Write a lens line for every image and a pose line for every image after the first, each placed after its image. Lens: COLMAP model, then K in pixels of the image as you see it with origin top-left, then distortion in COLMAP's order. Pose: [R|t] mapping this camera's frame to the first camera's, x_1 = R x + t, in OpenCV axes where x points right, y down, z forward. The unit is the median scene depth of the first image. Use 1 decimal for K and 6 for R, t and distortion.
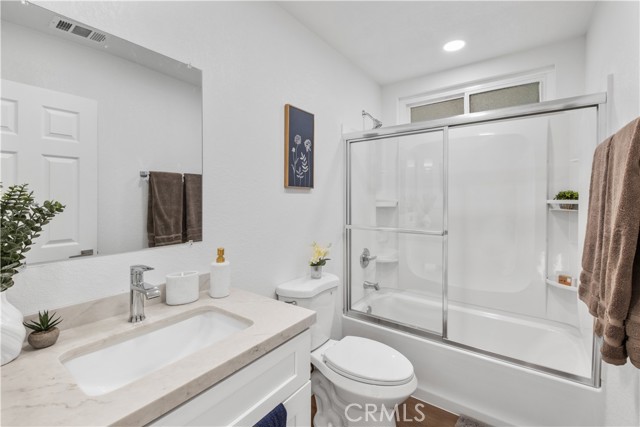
lens RADIAL K [[281.2, 0, 331.6], [0, 281.2, 200.6], [0, 0, 1]] dist [-0.000452, -0.000188]
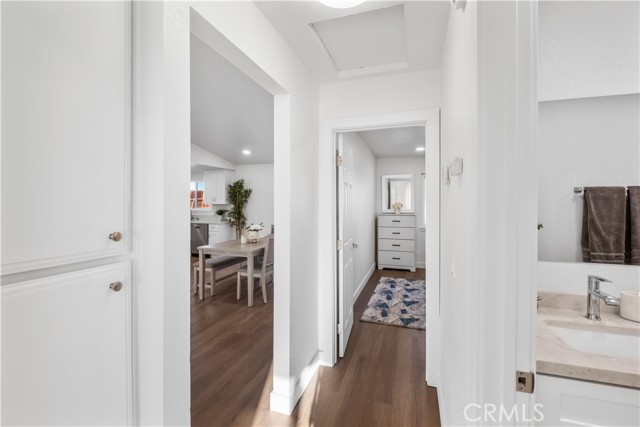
lens RADIAL K [[281.2, 0, 331.4], [0, 281.2, 202.5], [0, 0, 1]] dist [-0.000452, -0.000188]
pose [[0.288768, -0.004147, -0.957390, 0.060564], [-0.017572, 0.999799, -0.009631, -0.022391], [0.957238, 0.019605, 0.288637, -0.168828]]
